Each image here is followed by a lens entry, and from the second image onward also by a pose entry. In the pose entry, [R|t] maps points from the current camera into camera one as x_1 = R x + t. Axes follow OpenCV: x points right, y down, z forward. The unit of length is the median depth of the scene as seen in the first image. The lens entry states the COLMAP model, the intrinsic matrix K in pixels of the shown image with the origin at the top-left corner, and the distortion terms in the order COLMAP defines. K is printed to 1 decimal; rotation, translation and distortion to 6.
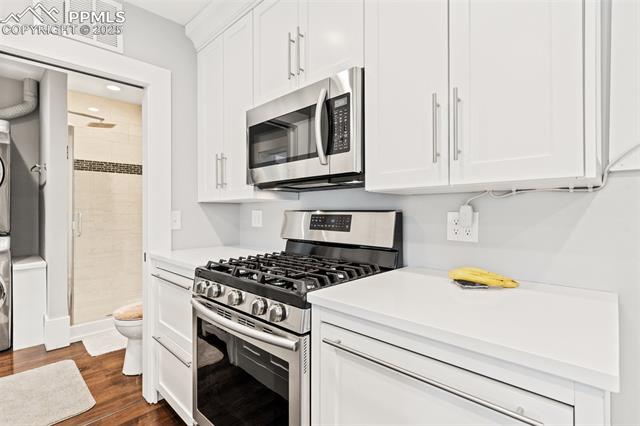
lens RADIAL K [[309.6, 0, 322.4], [0, 309.6, 209.9], [0, 0, 1]] dist [0.005486, 0.000827]
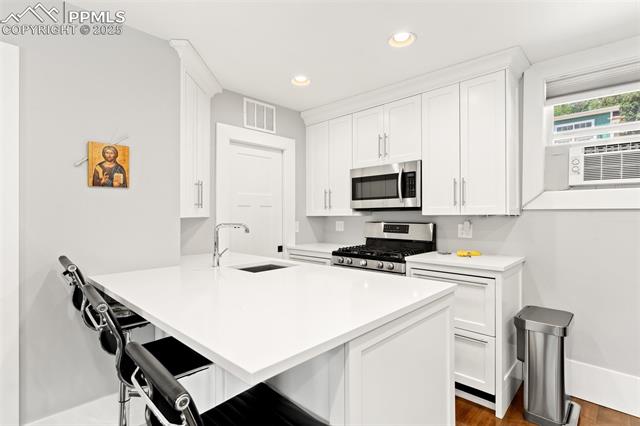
lens RADIAL K [[316.5, 0, 321.5], [0, 316.5, 213.9], [0, 0, 1]] dist [-0.000697, 0.000862]
pose [[0.999995, 0.001562, 0.002805, -0.483062], [-0.001562, 0.999999, -0.000222, -0.054608], [-0.002806, 0.000217, 0.999996, -1.042234]]
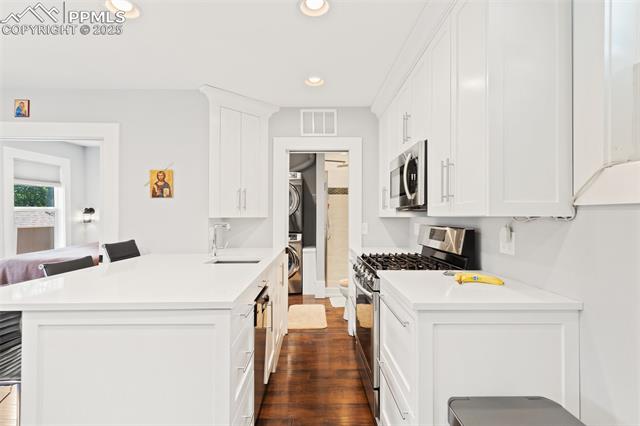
lens RADIAL K [[309.6, 0, 319.7], [0, 309.6, 209.6], [0, 0, 1]] dist [0.005486, 0.000827]
pose [[0.702847, -0.010191, -0.711268, 0.719132], [0.000061, 0.999898, -0.014265, -0.059465], [0.711341, 0.009983, 0.702776, -0.425677]]
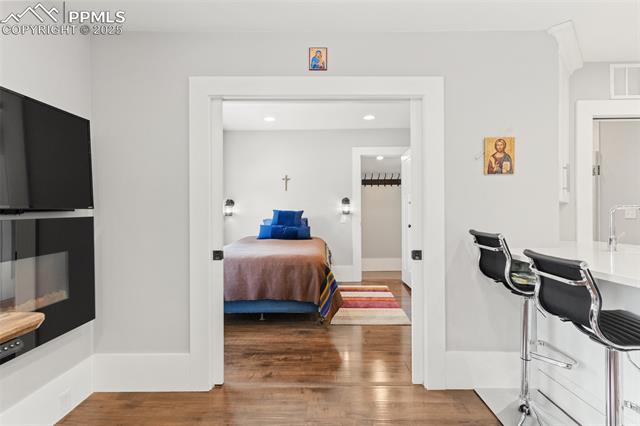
lens RADIAL K [[309.6, 0, 322.6], [0, 309.6, 212.0], [0, 0, 1]] dist [0.005486, 0.000827]
pose [[0.691300, -0.005241, -0.722549, -0.849233], [0.006560, 0.999978, -0.000977, 0.012813], [0.722538, -0.004065, 0.691319, -1.382338]]
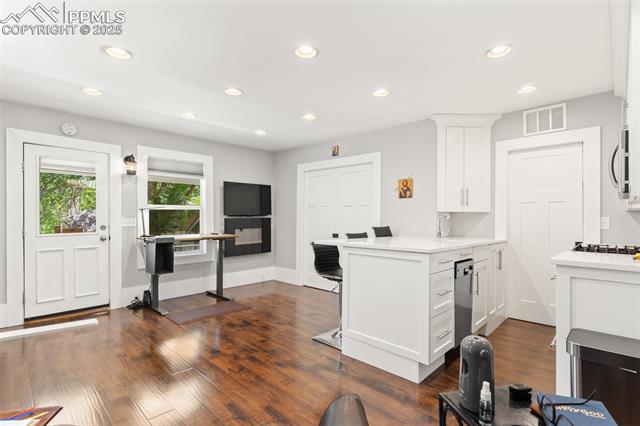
lens RADIAL K [[309.6, 0, 322.4], [0, 309.6, 214.1], [0, 0, 1]] dist [0.005486, 0.000827]
pose [[0.003840, -0.011844, -0.999922, 1.457740], [-0.005976, 0.999912, -0.011867, 0.022671], [0.999975, 0.006021, 0.003769, -0.533558]]
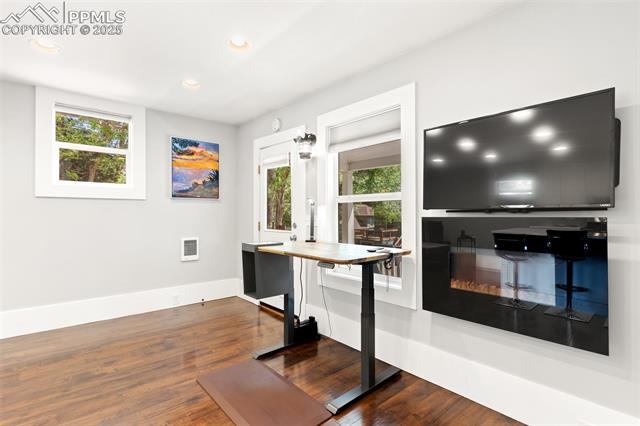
lens RADIAL K [[309.6, 0, 320.2], [0, 309.6, 213.0], [0, 0, 1]] dist [0.005486, 0.000827]
pose [[-0.996654, -0.004813, 0.081594, -1.636050], [-0.004381, 0.999975, 0.005462, 0.010535], [-0.081618, 0.005086, -0.996651, -0.126607]]
